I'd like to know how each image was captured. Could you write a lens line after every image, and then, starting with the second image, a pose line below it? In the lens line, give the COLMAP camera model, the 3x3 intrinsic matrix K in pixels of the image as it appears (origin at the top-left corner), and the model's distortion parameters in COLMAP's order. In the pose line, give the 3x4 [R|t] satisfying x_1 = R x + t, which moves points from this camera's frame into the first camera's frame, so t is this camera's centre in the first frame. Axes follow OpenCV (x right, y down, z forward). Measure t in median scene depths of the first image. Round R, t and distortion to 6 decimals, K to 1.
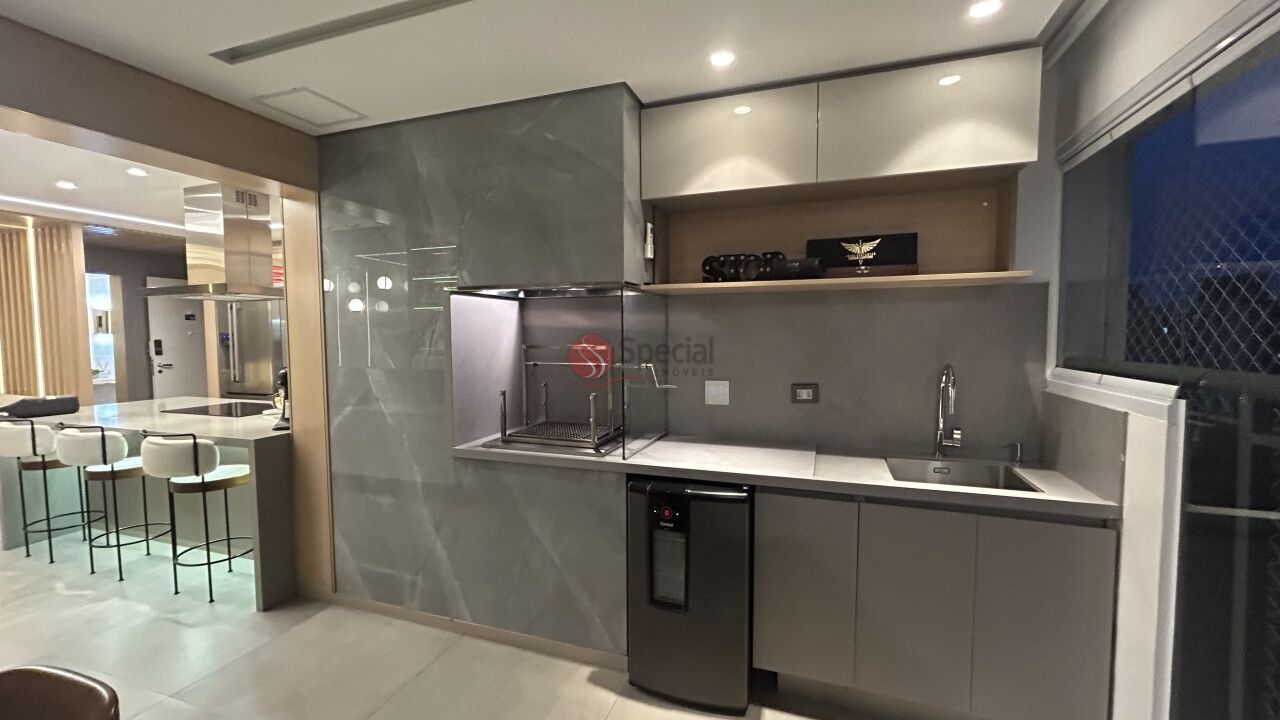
lens RADIAL K [[516.9, 0, 646.0], [0, 516.9, 363.4], [0, 0, 1]] dist [-0.005507, 0.001675]
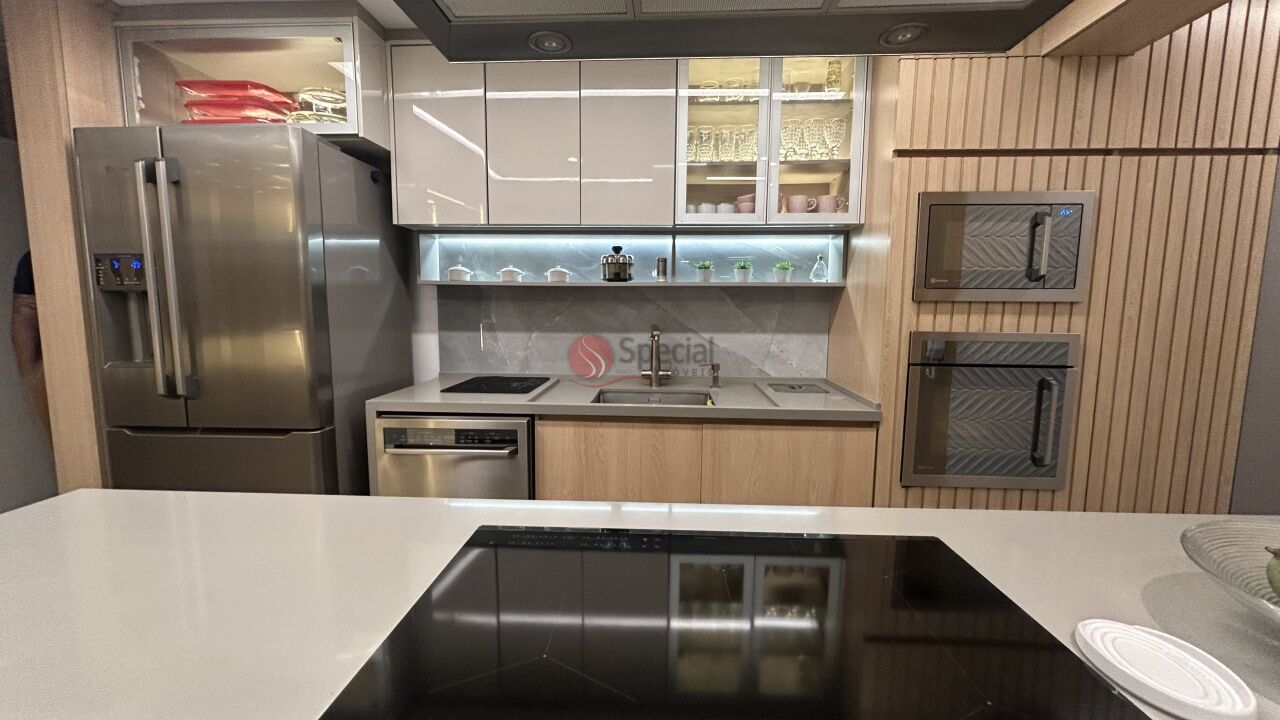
lens RADIAL K [[516.9, 0, 643.4], [0, 516.9, 360.3], [0, 0, 1]] dist [-0.005507, 0.001675]
pose [[0.958627, -0.019380, 0.284004, -1.396663], [0.003663, 0.998437, 0.055767, -0.016318], [-0.284641, -0.052420, 0.957200, 1.371739]]
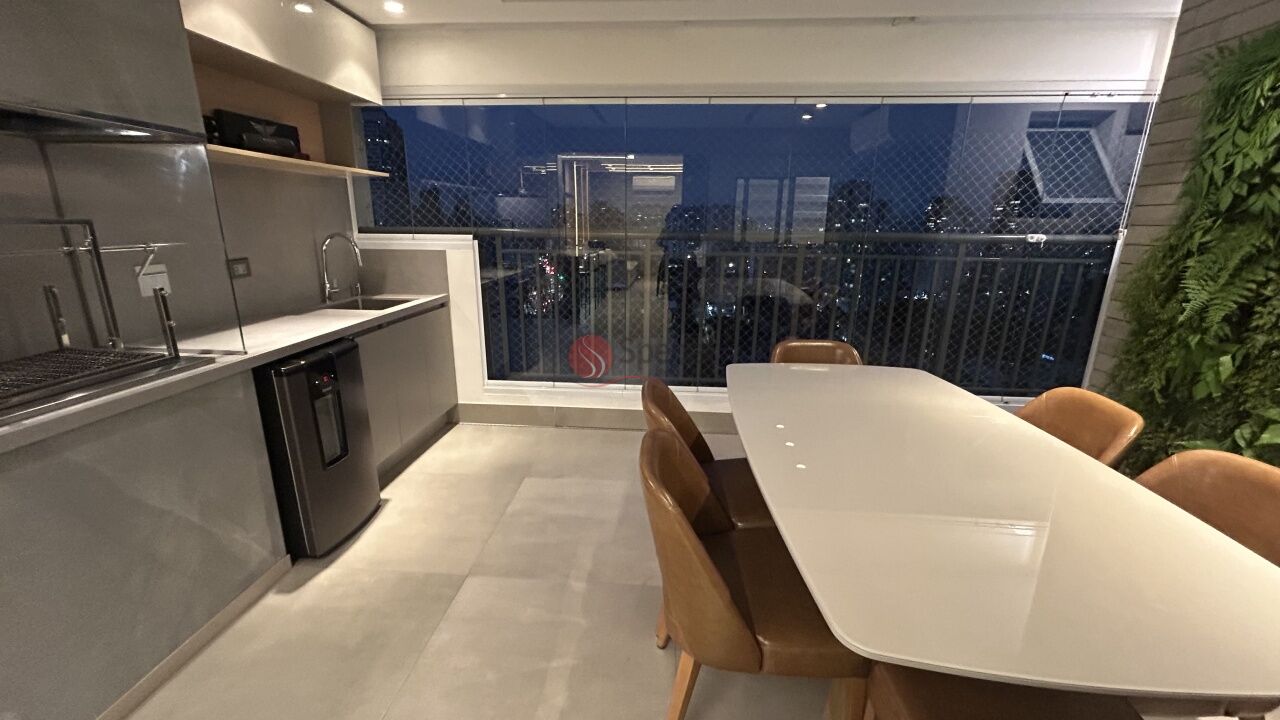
lens RADIAL K [[516.9, 0, 642.8], [0, 516.9, 361.2], [0, 0, 1]] dist [-0.005507, 0.001675]
pose [[-0.268590, -0.252016, 0.929703, -0.978173], [0.045252, 0.960802, 0.273519, -0.009235], [-0.962191, 0.115535, -0.246657, 0.540716]]
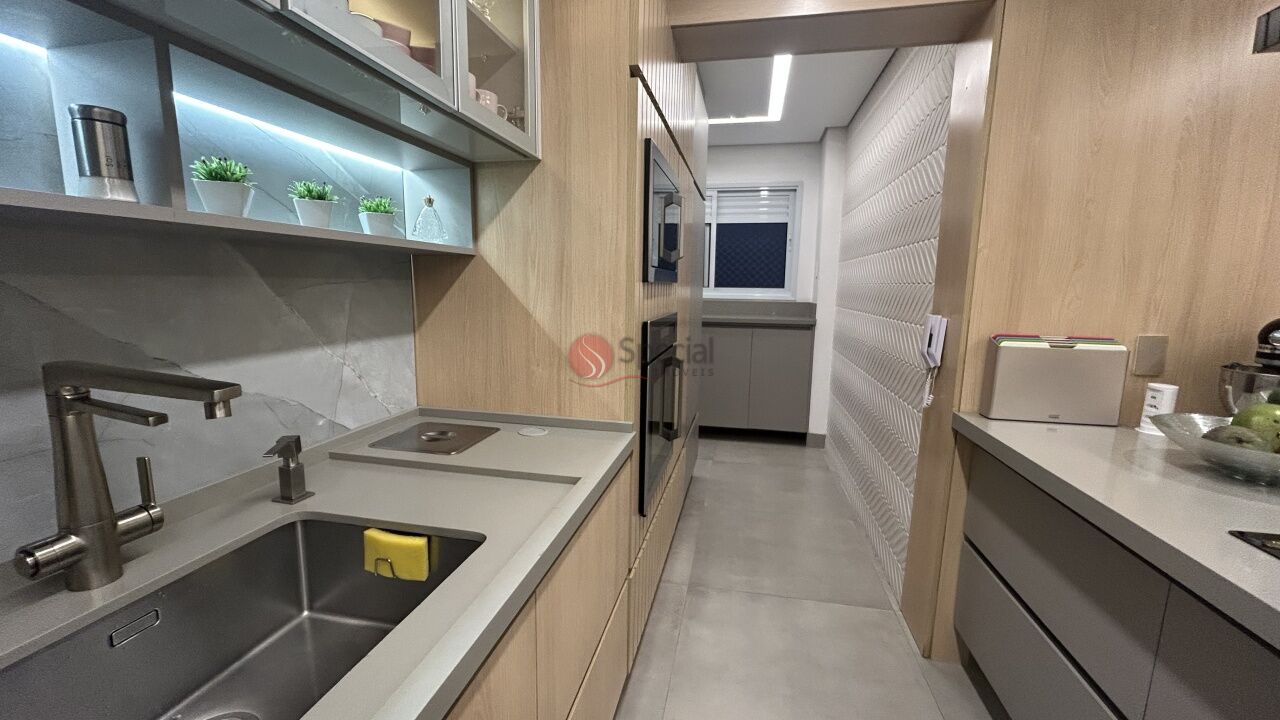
lens RADIAL K [[516.9, 0, 640.6], [0, 516.9, 364.6], [0, 0, 1]] dist [-0.005507, 0.001675]
pose [[-0.130637, -0.149409, 0.980108, -1.385044], [0.040067, 0.986976, 0.155797, -0.062303], [-0.990620, 0.059623, -0.122949, 2.141643]]
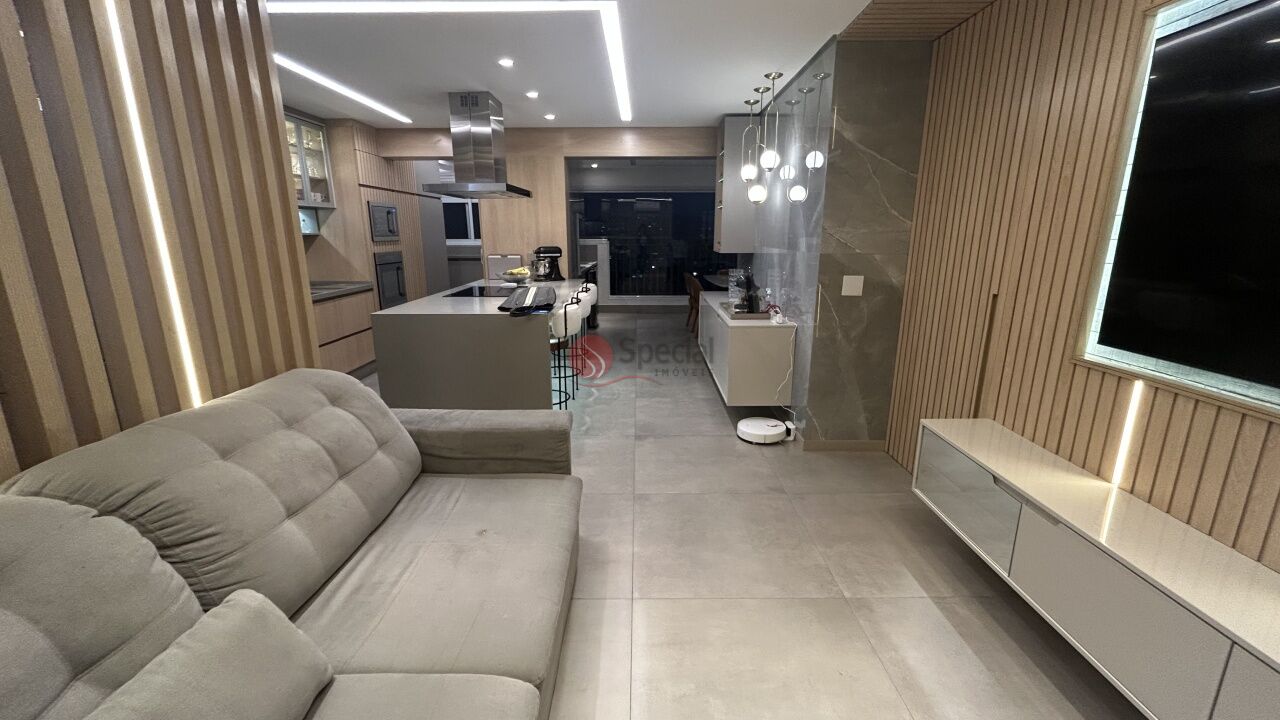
lens RADIAL K [[516.9, 0, 637.4], [0, 516.9, 360.9], [0, 0, 1]] dist [-0.005507, 0.001675]
pose [[-0.326338, -0.224423, 0.918226, -3.314273], [0.057304, 0.964923, 0.256202, -0.071251], [-0.943515, 0.136226, -0.302031, 1.711637]]
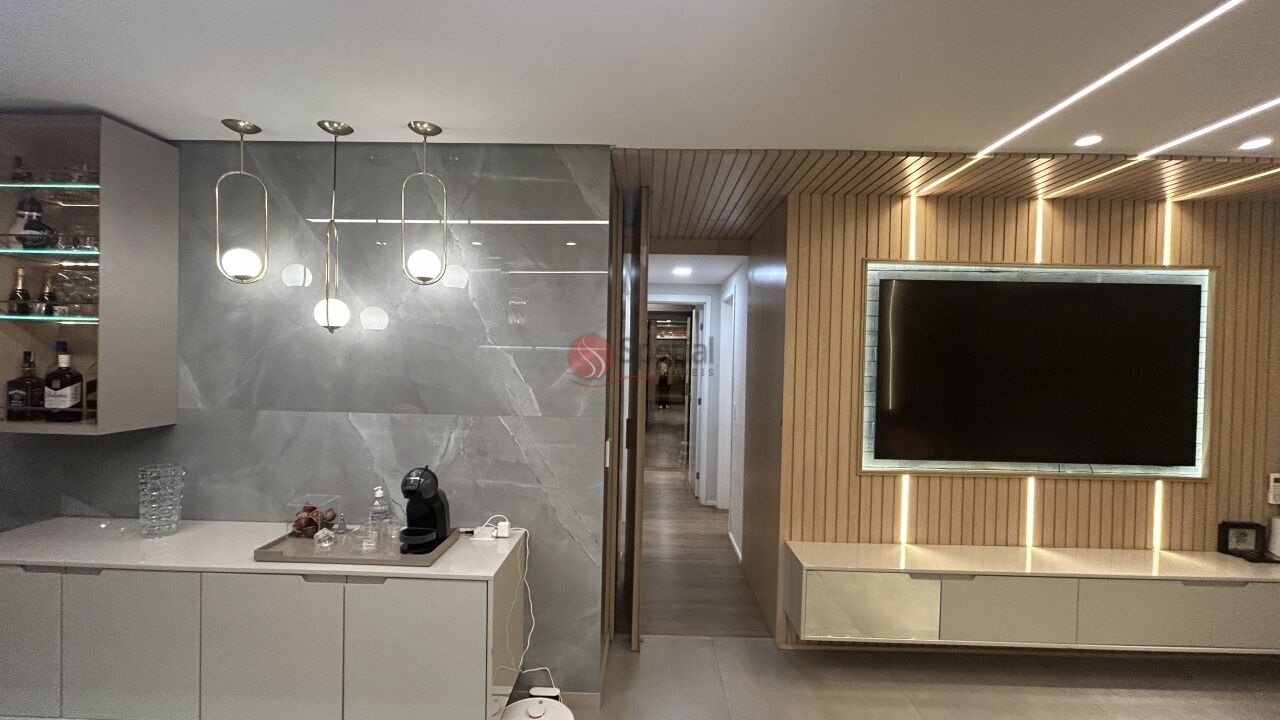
lens RADIAL K [[516.9, 0, 644.4], [0, 516.9, 355.0], [0, 0, 1]] dist [-0.005507, 0.001675]
pose [[-0.946757, -0.012338, -0.321711, -1.923745], [-0.036601, 0.996912, 0.069479, -0.158413], [0.319860, 0.077554, -0.944285, 1.752468]]
